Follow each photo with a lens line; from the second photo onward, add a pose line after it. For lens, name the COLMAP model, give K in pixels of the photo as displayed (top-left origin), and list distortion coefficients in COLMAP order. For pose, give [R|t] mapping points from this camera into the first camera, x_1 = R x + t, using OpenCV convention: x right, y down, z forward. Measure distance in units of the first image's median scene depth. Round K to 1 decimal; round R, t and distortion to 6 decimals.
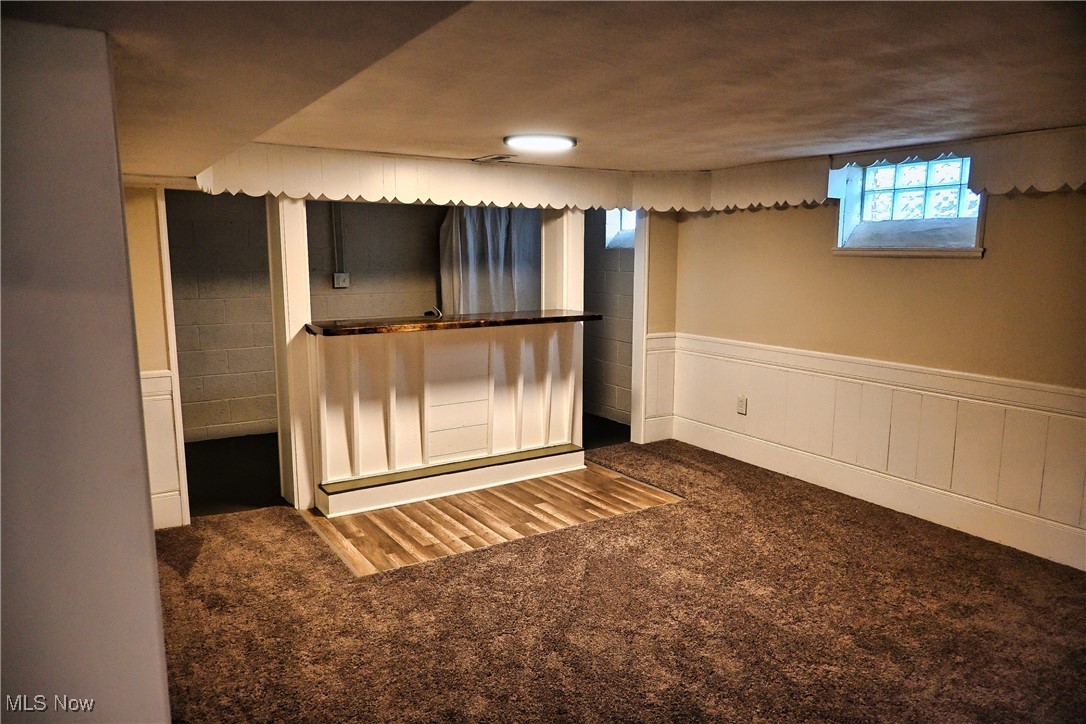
lens RADIAL K [[730.1, 0, 543.0], [0, 730.1, 362.0], [0, 0, 1]] dist [-0.005325, 0.000485]
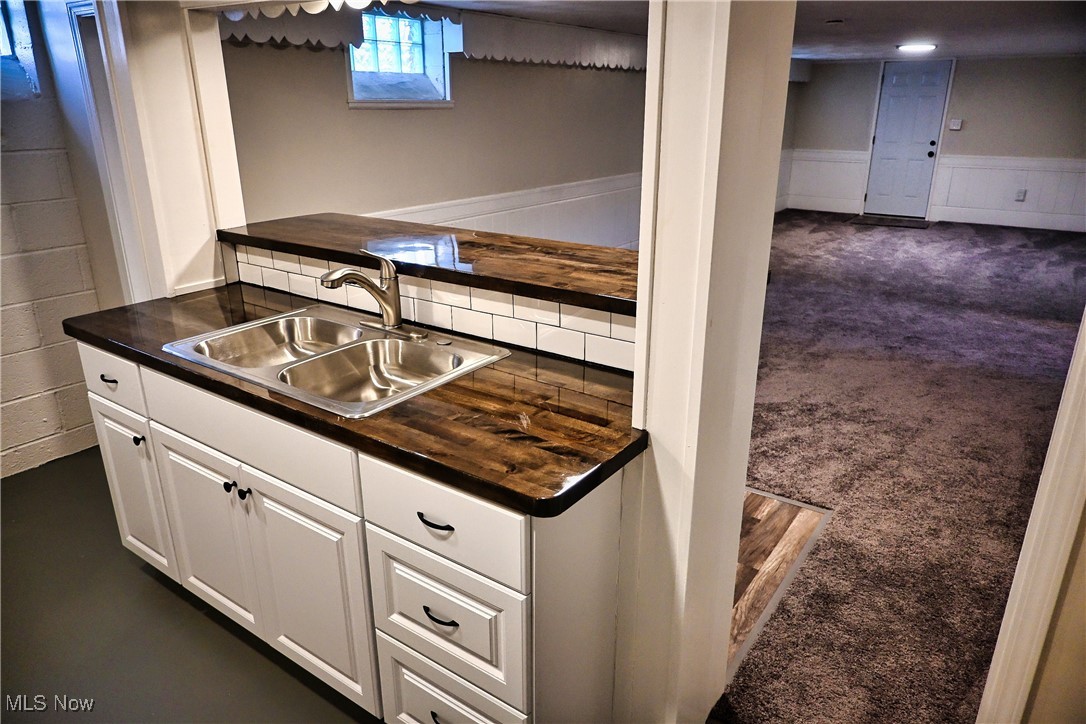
lens RADIAL K [[730.1, 0, 543.0], [0, 730.1, 362.0], [0, 0, 1]] dist [-0.005325, 0.000485]
pose [[-0.382923, -0.318093, 0.867287, -0.610644], [0.130654, 0.910759, 0.391723, -0.184560], [-0.914494, 0.263314, -0.307191, 1.150780]]
